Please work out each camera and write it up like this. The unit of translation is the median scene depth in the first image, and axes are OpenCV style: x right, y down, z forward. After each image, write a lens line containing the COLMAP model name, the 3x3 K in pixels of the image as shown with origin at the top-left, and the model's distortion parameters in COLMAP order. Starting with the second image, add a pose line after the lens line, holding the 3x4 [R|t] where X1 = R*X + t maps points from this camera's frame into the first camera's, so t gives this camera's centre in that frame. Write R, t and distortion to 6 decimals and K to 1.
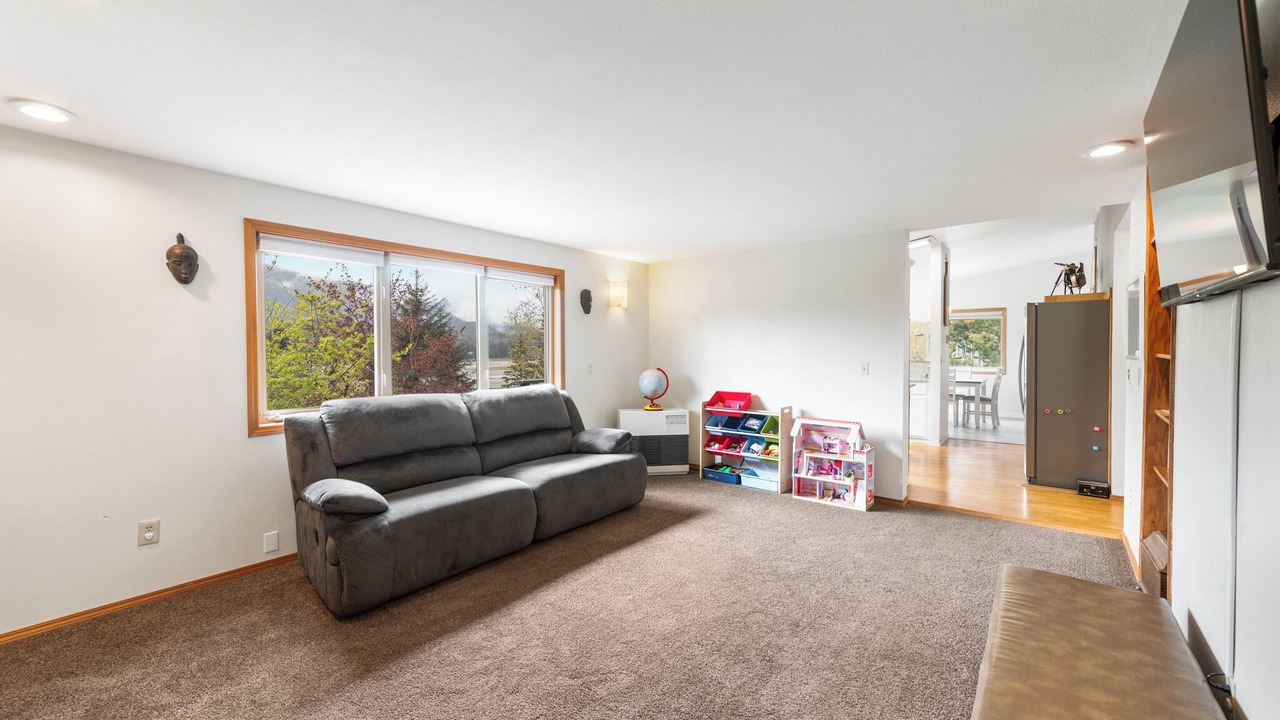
lens RADIAL K [[509.8, 0, 627.9], [0, 509.8, 363.8], [0, 0, 1]] dist [0.020496, -0.001589]
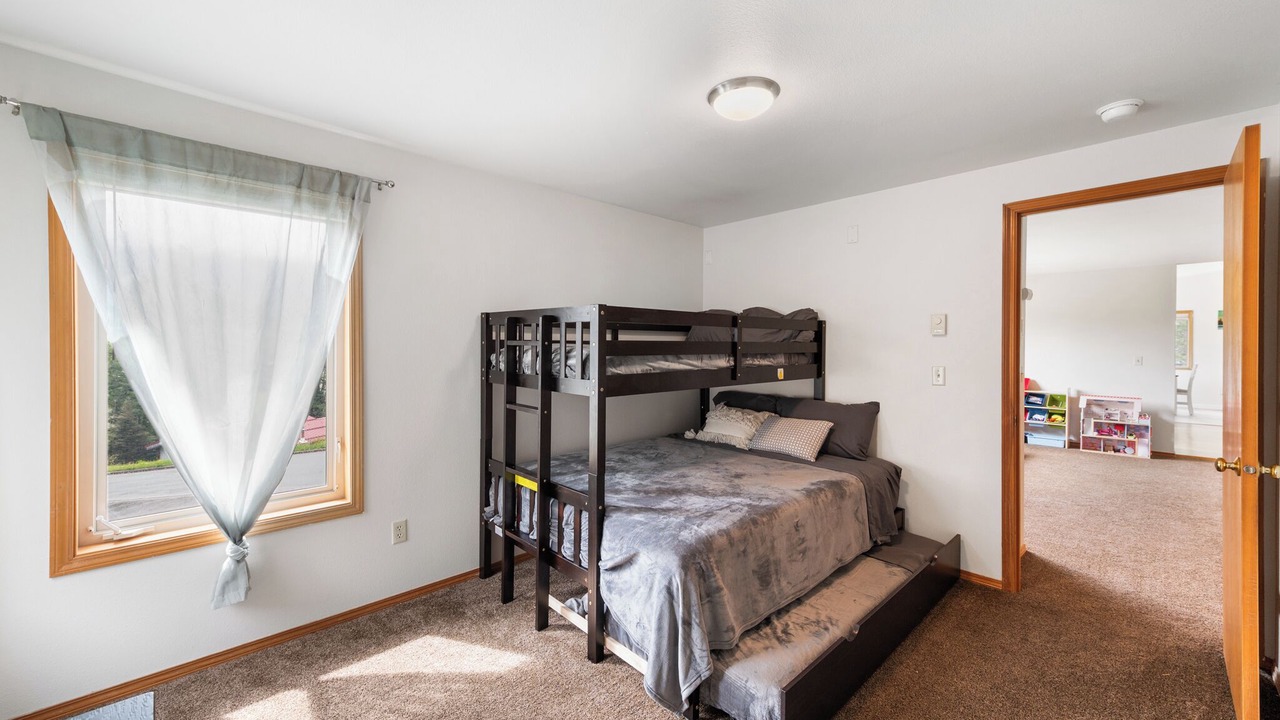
lens RADIAL K [[509.8, 0, 640.4], [0, 509.8, 347.8], [0, 0, 1]] dist [0.020496, -0.001589]
pose [[0.992540, 0.005356, -0.121802, -1.804539], [-0.007613, 0.999808, -0.018074, 0.023732], [0.121682, 0.018867, 0.992390, -1.469150]]
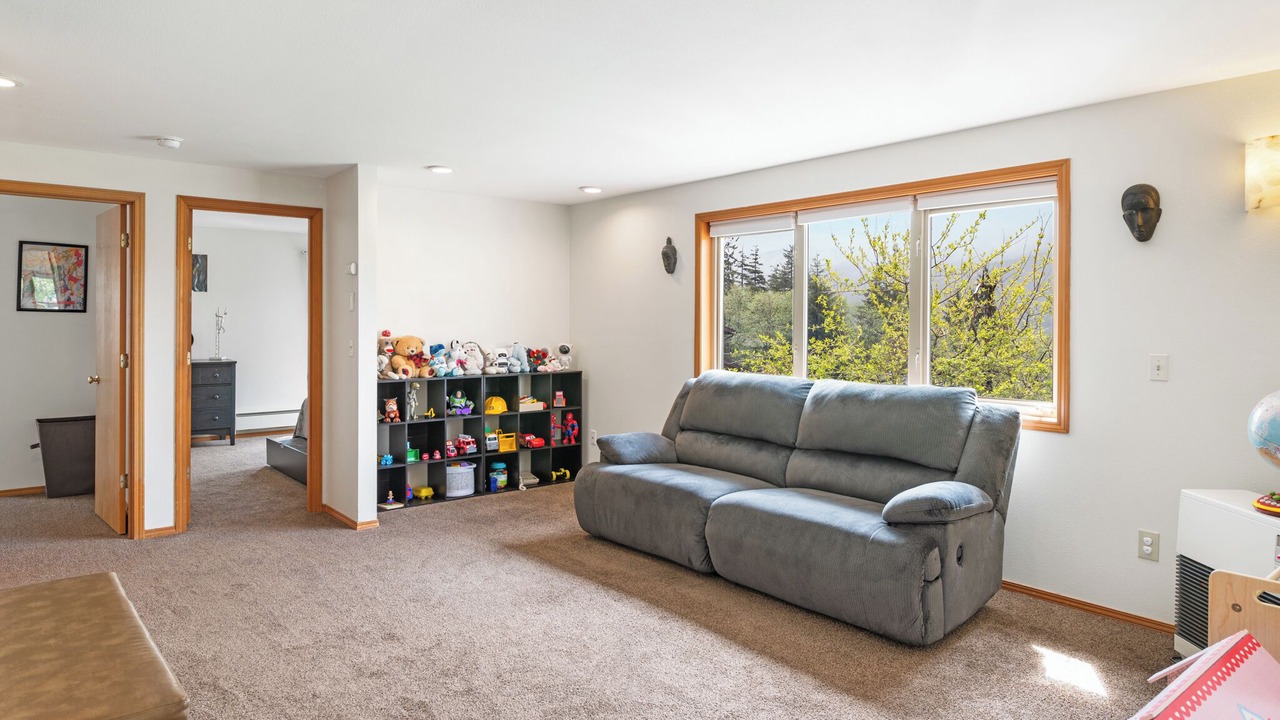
lens RADIAL K [[800.6, 0, 650.8], [0, 800.6, 320.7], [0, 0, 1]] dist [0.004715, -0.001495]
pose [[-0.182766, 0.002574, -0.983153, 0.654832], [-0.030517, 0.999500, 0.008289, -0.024741], [0.982683, 0.031518, -0.182596, 0.719453]]
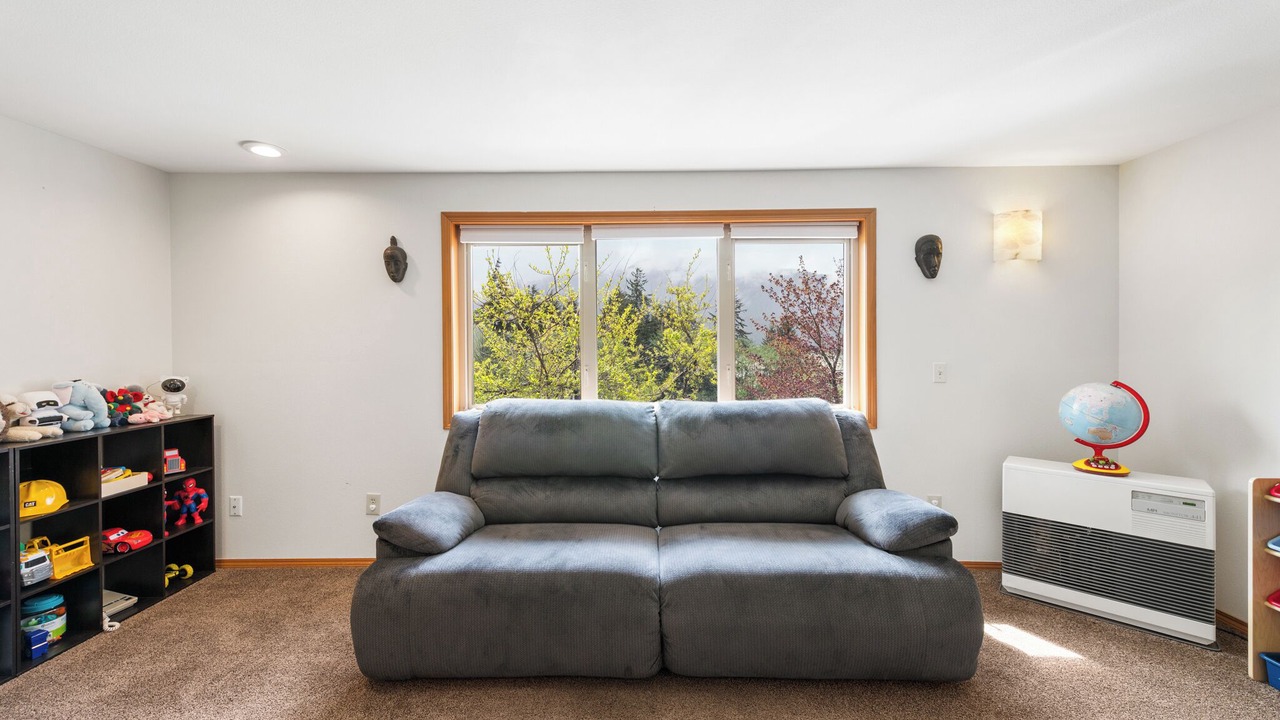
lens RADIAL K [[509.8, 0, 633.2], [0, 509.8, 346.3], [0, 0, 1]] dist [0.020496, -0.001589]
pose [[0.625491, 0.006949, -0.780200, 0.158472], [-0.020758, 0.999755, -0.007737, -0.011641], [0.779955, 0.021035, 0.625482, 0.386492]]
